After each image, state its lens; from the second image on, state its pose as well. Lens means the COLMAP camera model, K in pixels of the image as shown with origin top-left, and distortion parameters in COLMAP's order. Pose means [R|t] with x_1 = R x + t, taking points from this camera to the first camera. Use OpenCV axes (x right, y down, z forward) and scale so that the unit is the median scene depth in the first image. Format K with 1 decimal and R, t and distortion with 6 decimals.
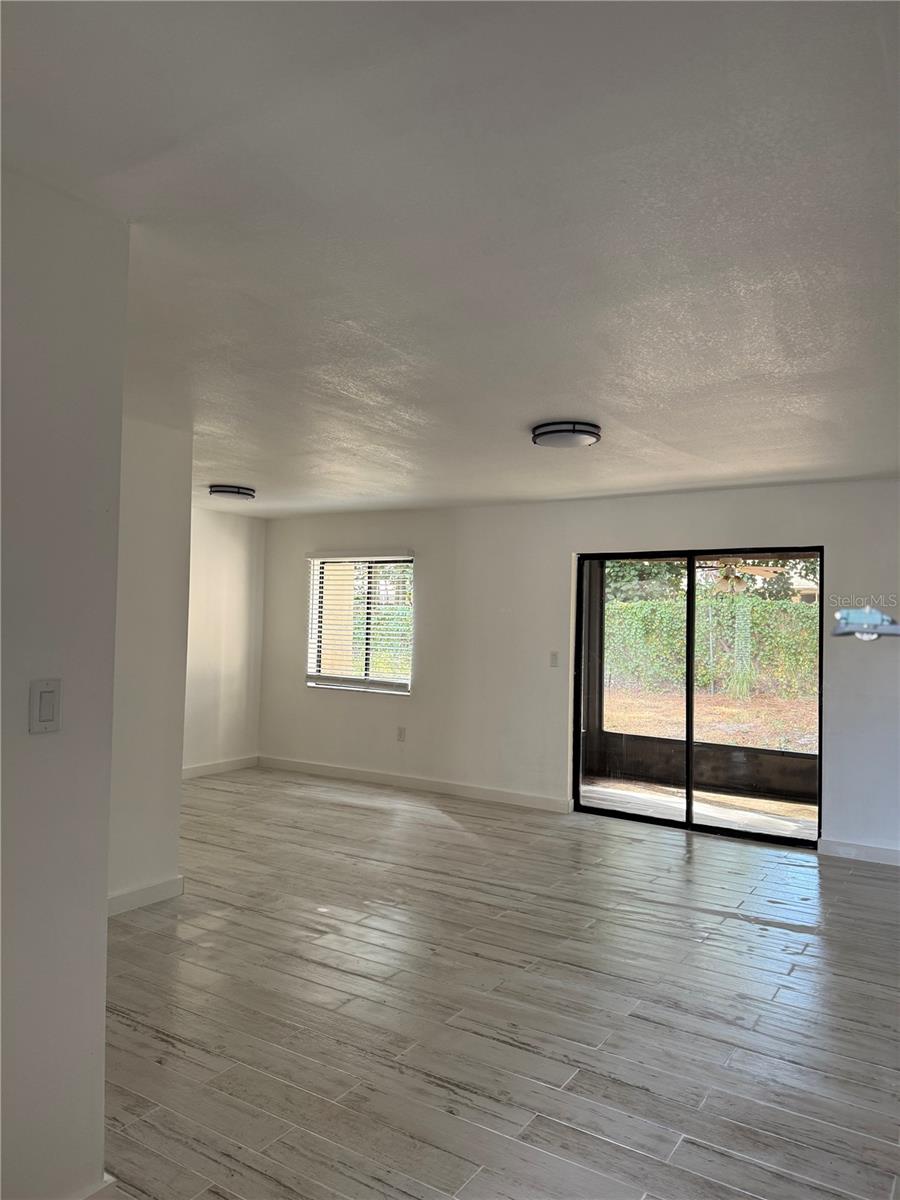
lens RADIAL K [[842.7, 0, 450.0], [0, 842.7, 600.0], [0, 0, 1]] dist [0.007480, -0.028713]
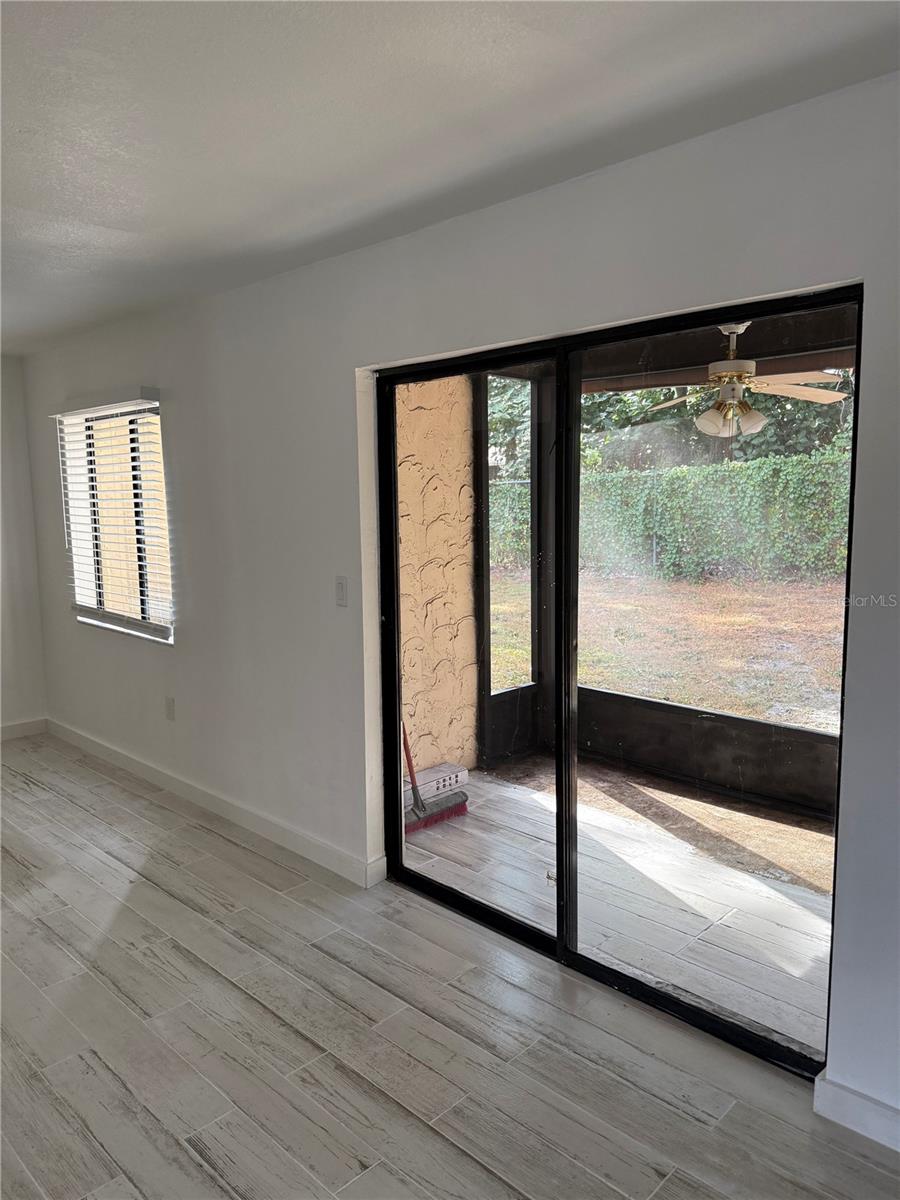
lens RADIAL K [[848.6, 0, 451.7], [0, 848.6, 614.7], [0, 0, 1]] dist [0.007517, -0.007752]
pose [[0.977472, -0.007173, -0.210945, 0.355126], [0.042980, 0.985247, 0.165655, 0.003439], [0.206645, -0.170989, 0.963359, 0.629397]]
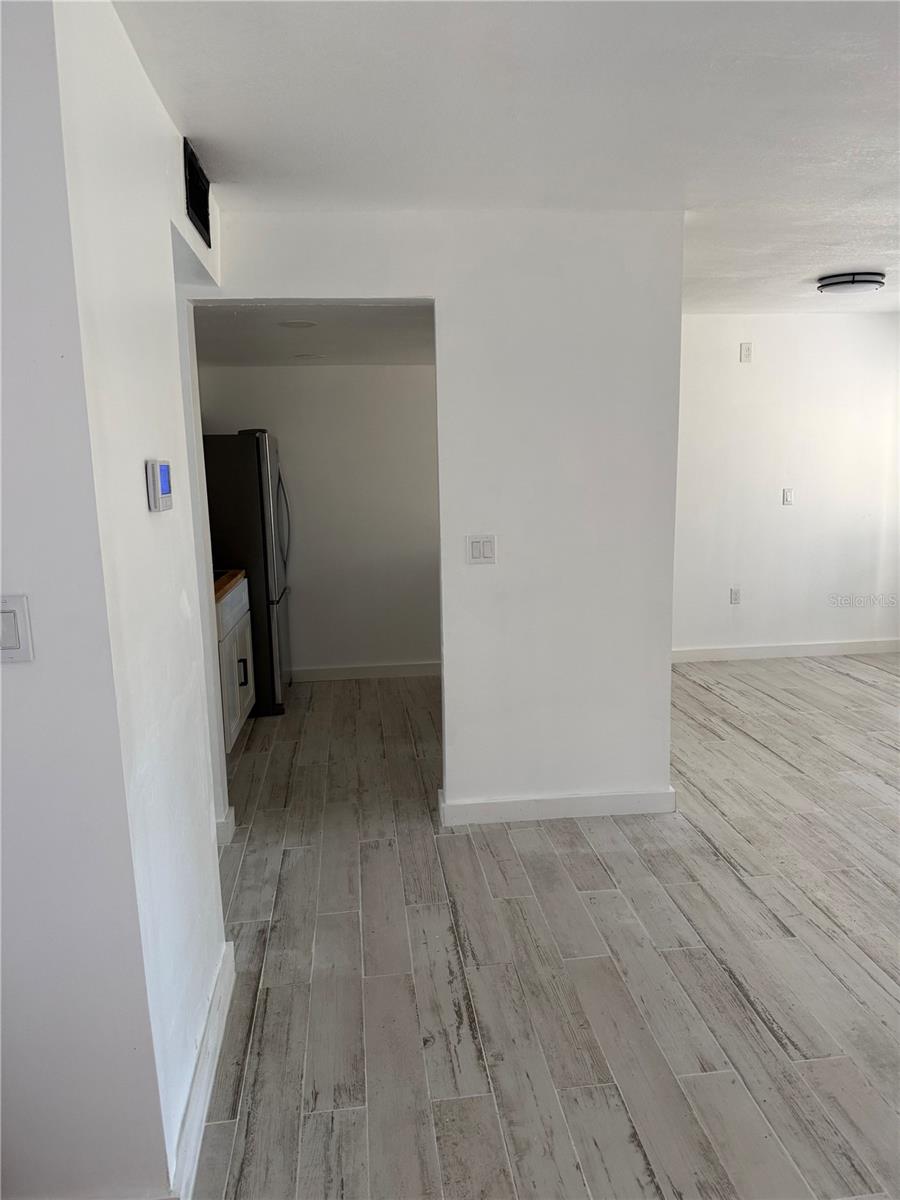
lens RADIAL K [[864.5, 0, 450.0], [0, 864.5, 600.0], [0, 0, 1]] dist [0.006072, -0.000263]
pose [[0.613222, 0.093119, -0.784403, 0.154805], [0.060546, 0.984565, 0.164213, -0.004644], [0.787587, -0.148192, 0.598118, 0.288603]]
